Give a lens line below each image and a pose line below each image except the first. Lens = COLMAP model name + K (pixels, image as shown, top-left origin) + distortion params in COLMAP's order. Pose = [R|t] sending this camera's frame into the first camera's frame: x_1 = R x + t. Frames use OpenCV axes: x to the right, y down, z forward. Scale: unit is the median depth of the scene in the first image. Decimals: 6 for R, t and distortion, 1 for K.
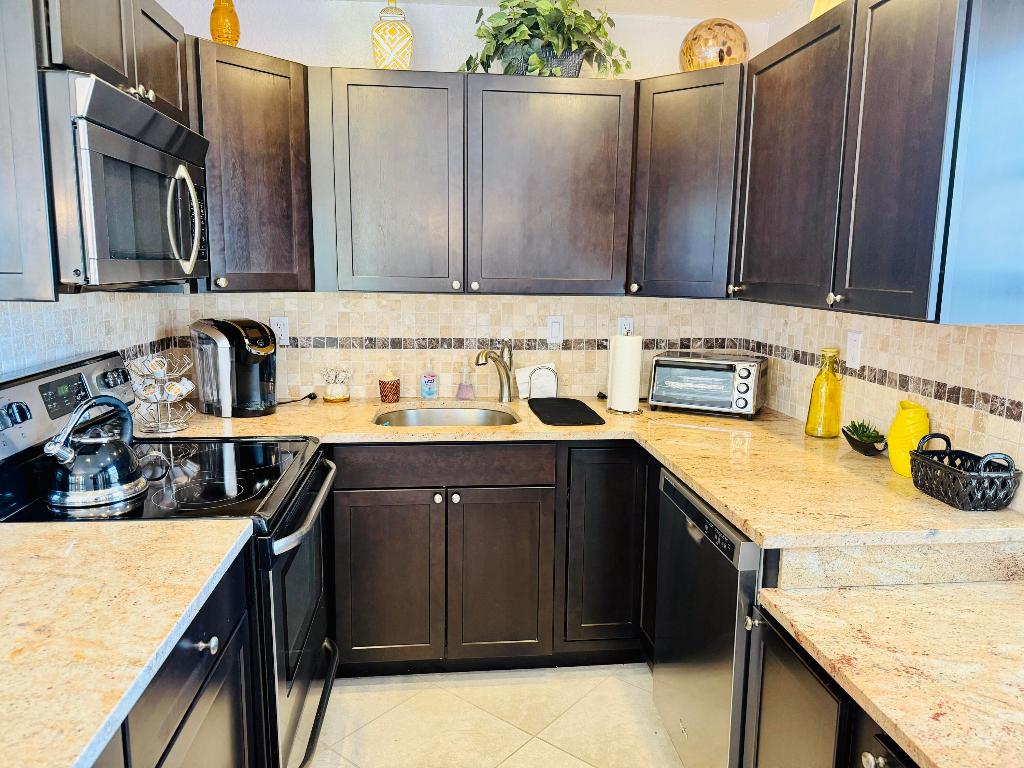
lens RADIAL K [[713.3, 0, 509.6], [0, 713.3, 380.6], [0, 0, 1]] dist [0.011963, -0.000020]
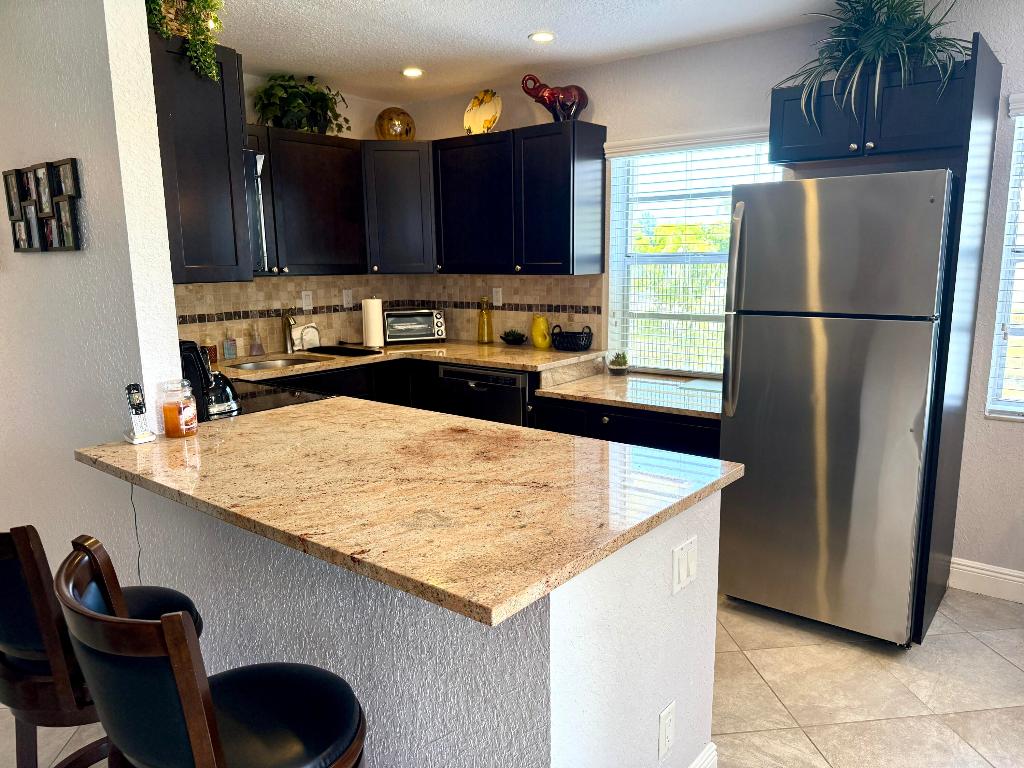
lens RADIAL K [[713.3, 0, 513.8], [0, 713.3, 386.5], [0, 0, 1]] dist [0.011963, -0.000020]
pose [[0.685433, -0.143705, 0.713814, -0.794491], [0.131416, 0.988647, 0.072843, 0.056254], [-0.716179, 0.043877, 0.696536, -0.339061]]
